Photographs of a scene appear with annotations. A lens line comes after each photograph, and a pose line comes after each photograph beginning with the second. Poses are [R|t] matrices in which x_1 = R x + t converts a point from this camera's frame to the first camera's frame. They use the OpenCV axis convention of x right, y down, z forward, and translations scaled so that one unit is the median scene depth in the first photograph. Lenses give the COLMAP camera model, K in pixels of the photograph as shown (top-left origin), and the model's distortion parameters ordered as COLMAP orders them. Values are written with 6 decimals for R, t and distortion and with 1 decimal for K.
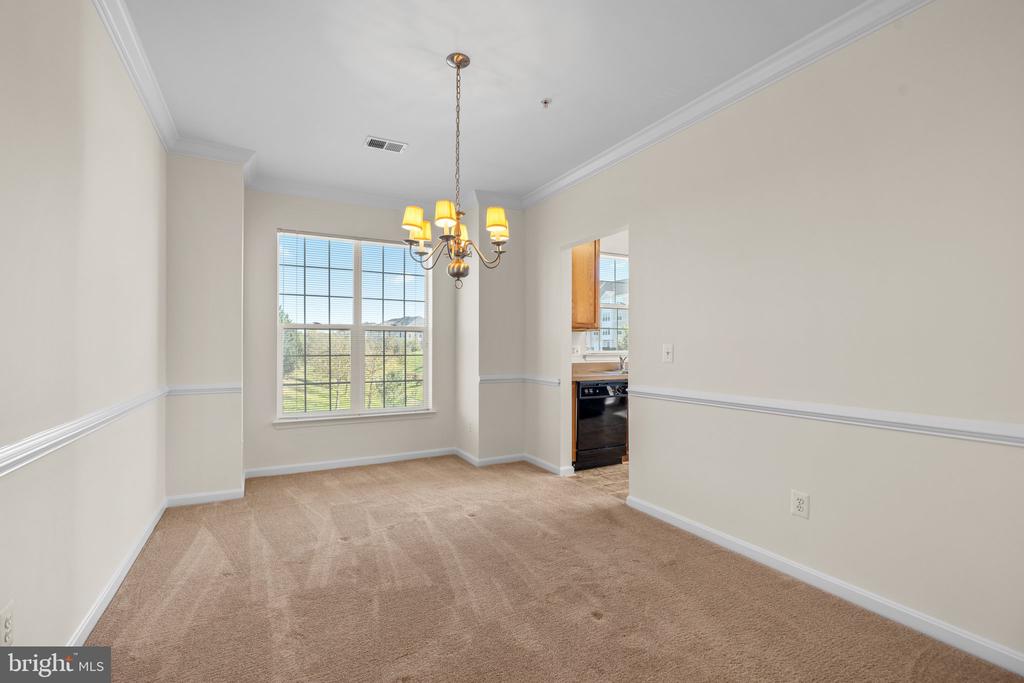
lens RADIAL K [[458.3, 0, 510.1], [0, 458.3, 349.0], [0, 0, 1]] dist [-0.014822, 0.000452]
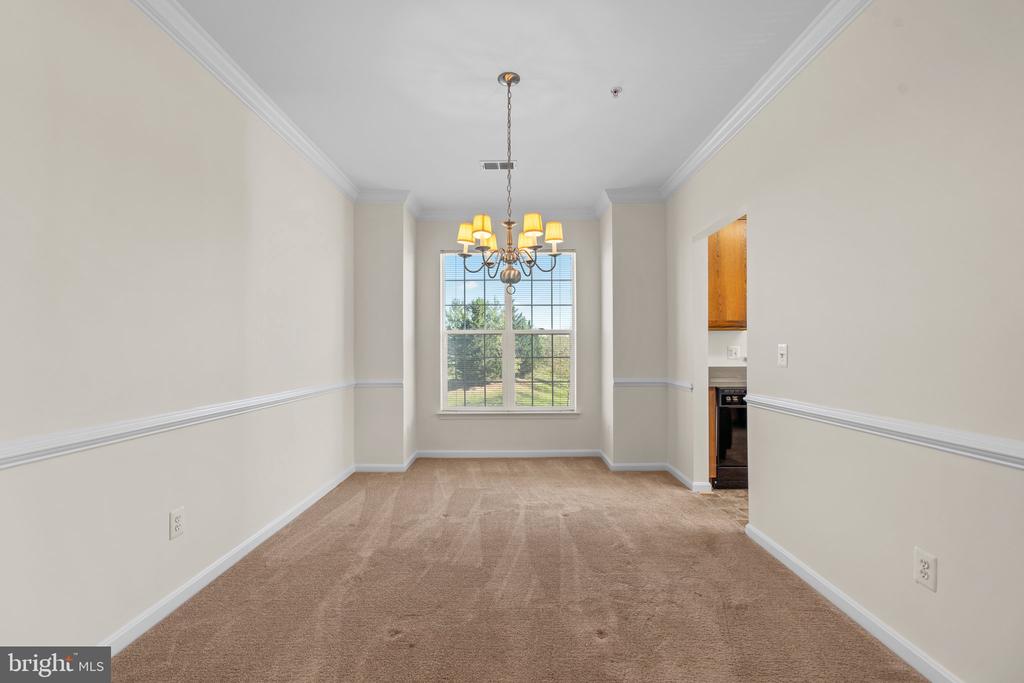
lens RADIAL K [[457.6, 0, 512.8], [0, 457.6, 352.2], [0, 0, 1]] dist [-0.014835, 0.001107]
pose [[0.878335, -0.003316, -0.478033, 0.279550], [0.003943, 0.999992, 0.000308, 0.001343], [0.478029, -0.002156, 0.878342, 0.052371]]
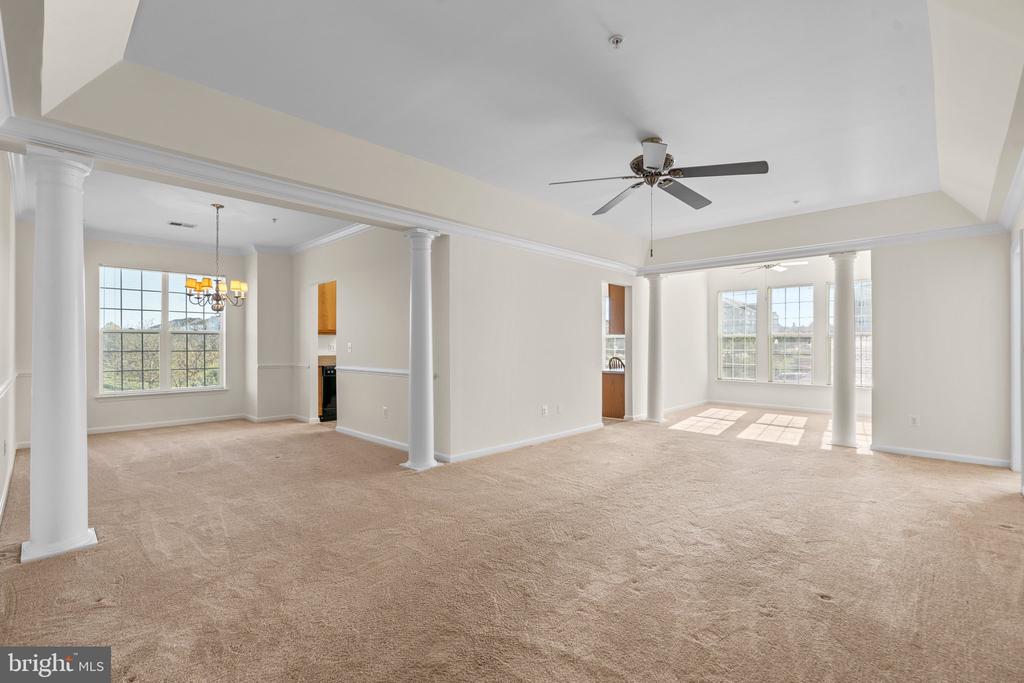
lens RADIAL K [[461.8, 0, 514.1], [0, 461.8, 344.7], [0, 0, 1]] dist [-0.011133, 0.000238]
pose [[0.951806, -0.001644, 0.306698, 0.368923], [0.003154, 0.999985, -0.004428, 0.005737], [-0.306686, 0.005182, 0.951797, -0.974489]]
